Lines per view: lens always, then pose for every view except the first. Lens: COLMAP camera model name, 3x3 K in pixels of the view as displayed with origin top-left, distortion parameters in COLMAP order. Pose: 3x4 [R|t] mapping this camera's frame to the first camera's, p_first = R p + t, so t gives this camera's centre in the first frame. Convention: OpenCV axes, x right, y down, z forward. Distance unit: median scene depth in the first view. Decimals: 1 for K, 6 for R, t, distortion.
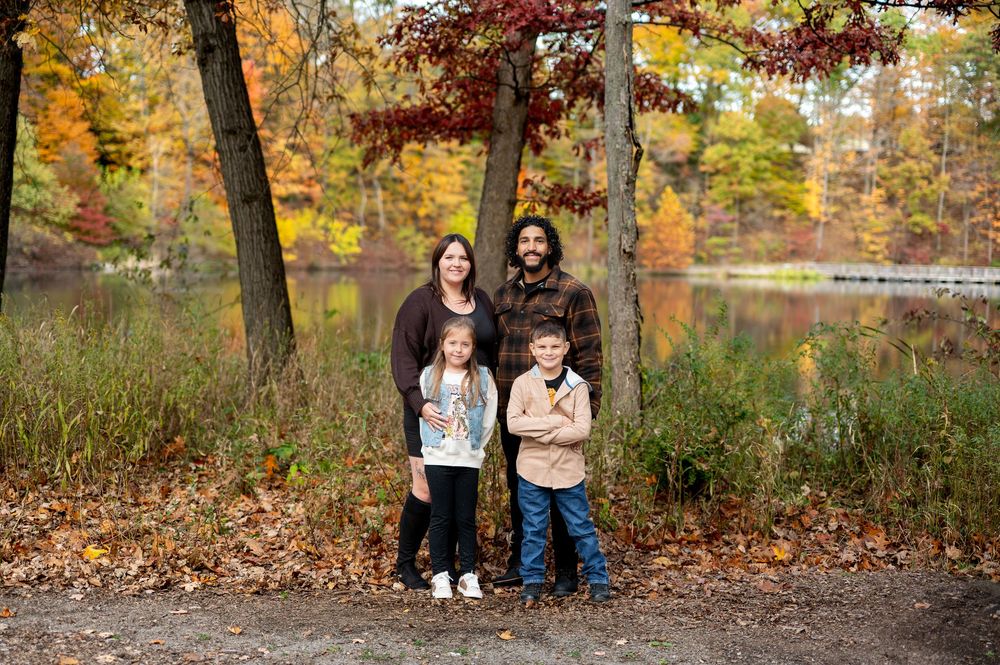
lens RADIAL K [[1403.6, 0, 483.3], [0, 1403.6, 328.0], [0, 0, 1]] dist [0.003038, 0.012054]
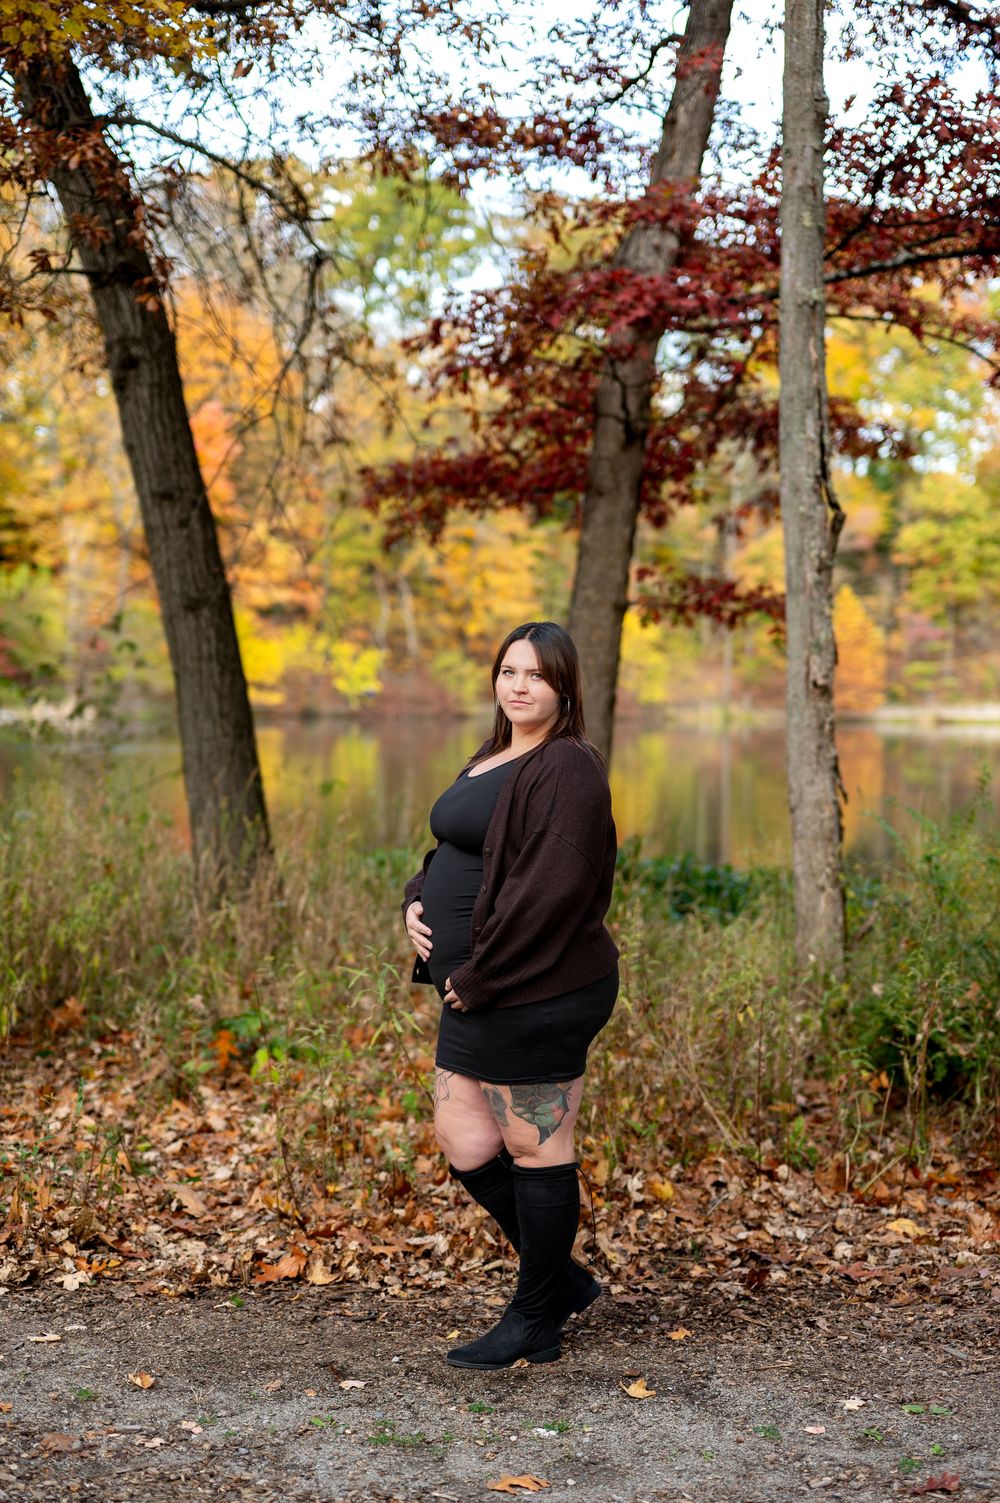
lens RADIAL K [[2110.1, 0, 500.0], [0, 2110.1, 751.5], [0, 0, 1]] dist [0.002054, 0.014485]
pose [[0.999506, -0.006517, -0.030745, -0.005412], [0.005774, 0.999691, -0.024196, -0.004411], [0.030893, 0.024007, 0.999234, 0.088710]]
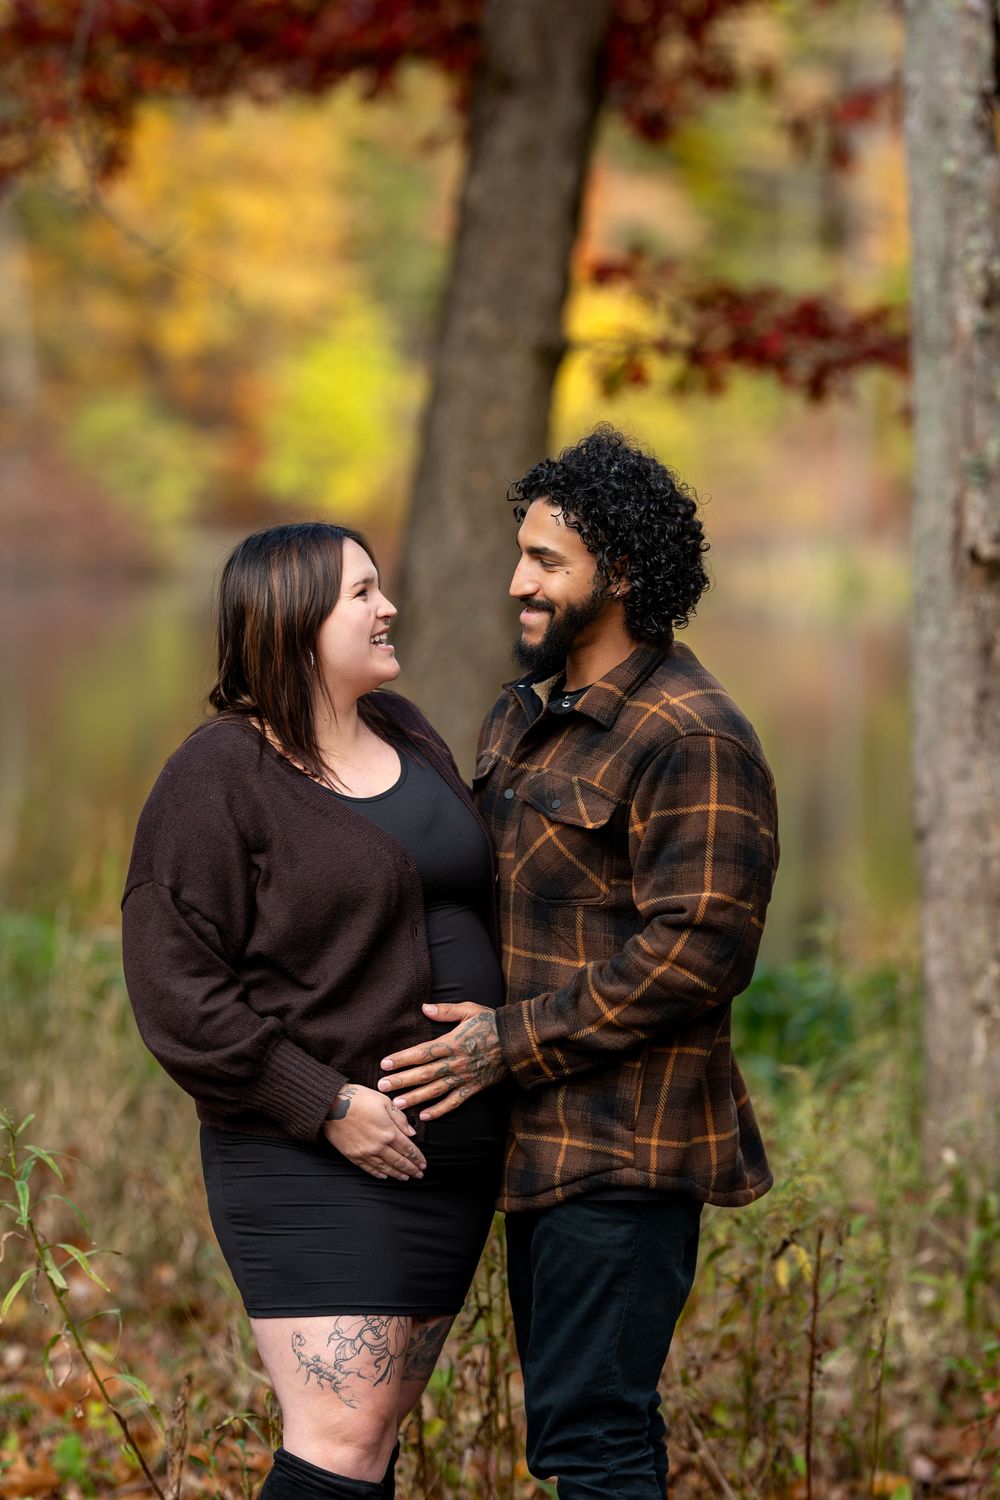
lens RADIAL K [[5673.2, 0, 500.0], [0, 5673.2, 750.0], [0, 0, 1]] dist [-0.211798, 0.336416]
pose [[0.999888, 0.005396, 0.013945, -0.004458], [-0.005269, 0.999944, -0.009164, -0.006225], [-0.013993, 0.009090, 0.999861, -0.071343]]
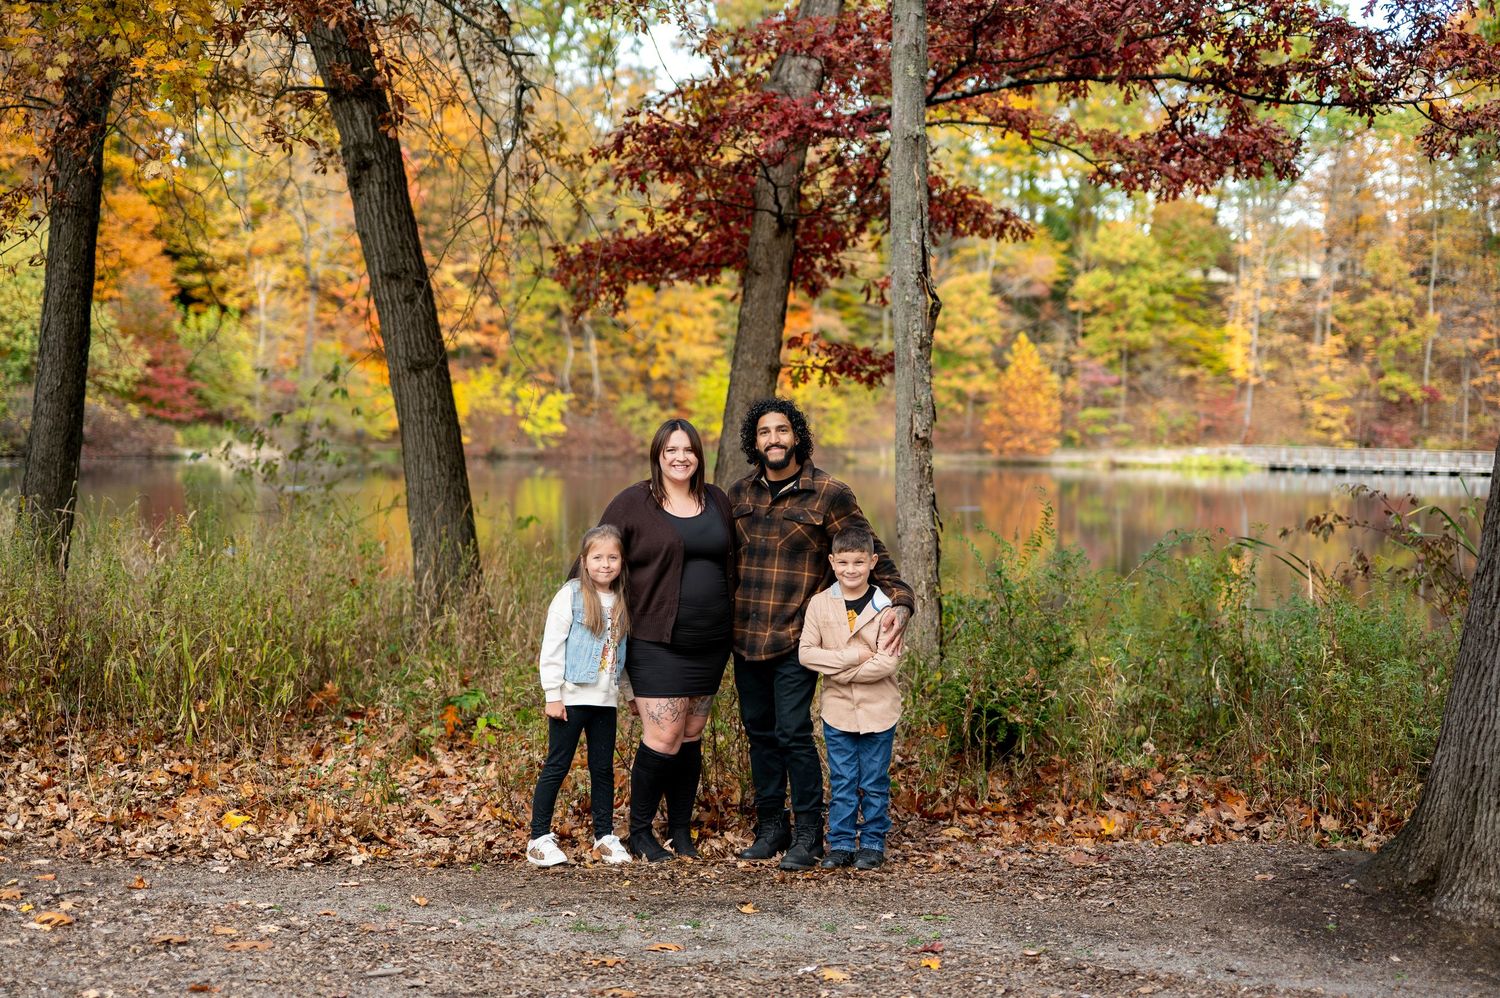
lens RADIAL K [[2105.4, 0, 724.9], [0, 2105.4, 492.2], [0, 0, 1]] dist [0.003038, 0.012054]
pose [[0.999932, -0.002720, -0.011363, 0.008815], [0.002437, 0.999689, -0.024822, 0.002907], [0.011427, 0.024792, 0.999627, -0.121068]]
